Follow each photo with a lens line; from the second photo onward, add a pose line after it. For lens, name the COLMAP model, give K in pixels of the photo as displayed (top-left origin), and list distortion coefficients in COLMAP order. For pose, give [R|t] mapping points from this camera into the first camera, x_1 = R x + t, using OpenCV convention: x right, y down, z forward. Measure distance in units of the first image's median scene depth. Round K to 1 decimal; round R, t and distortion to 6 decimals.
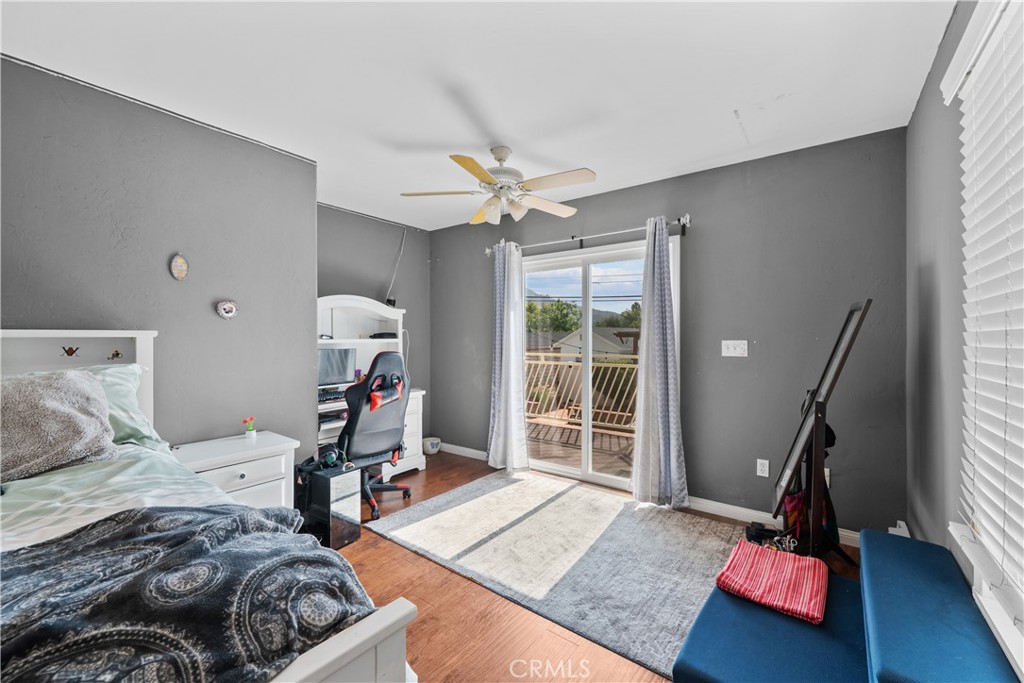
lens RADIAL K [[412.4, 0, 512.0], [0, 412.4, 341.5], [0, 0, 1]] dist [-0.001073, 0.000036]
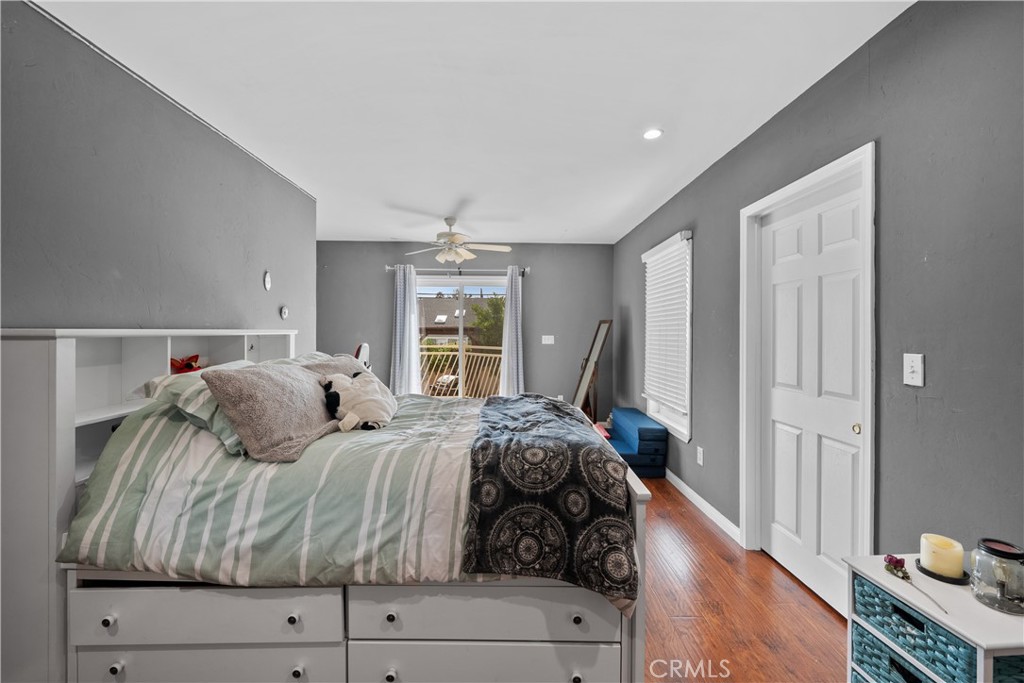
lens RADIAL K [[415.9, 0, 508.3], [0, 415.9, 333.9], [0, 0, 1]] dist [-0.000606, -0.000128]
pose [[0.794399, 0.001958, 0.607394, -0.769404], [-0.002278, 0.999997, -0.000245, -0.008960], [-0.607392, -0.001189, 0.794401, -0.415363]]
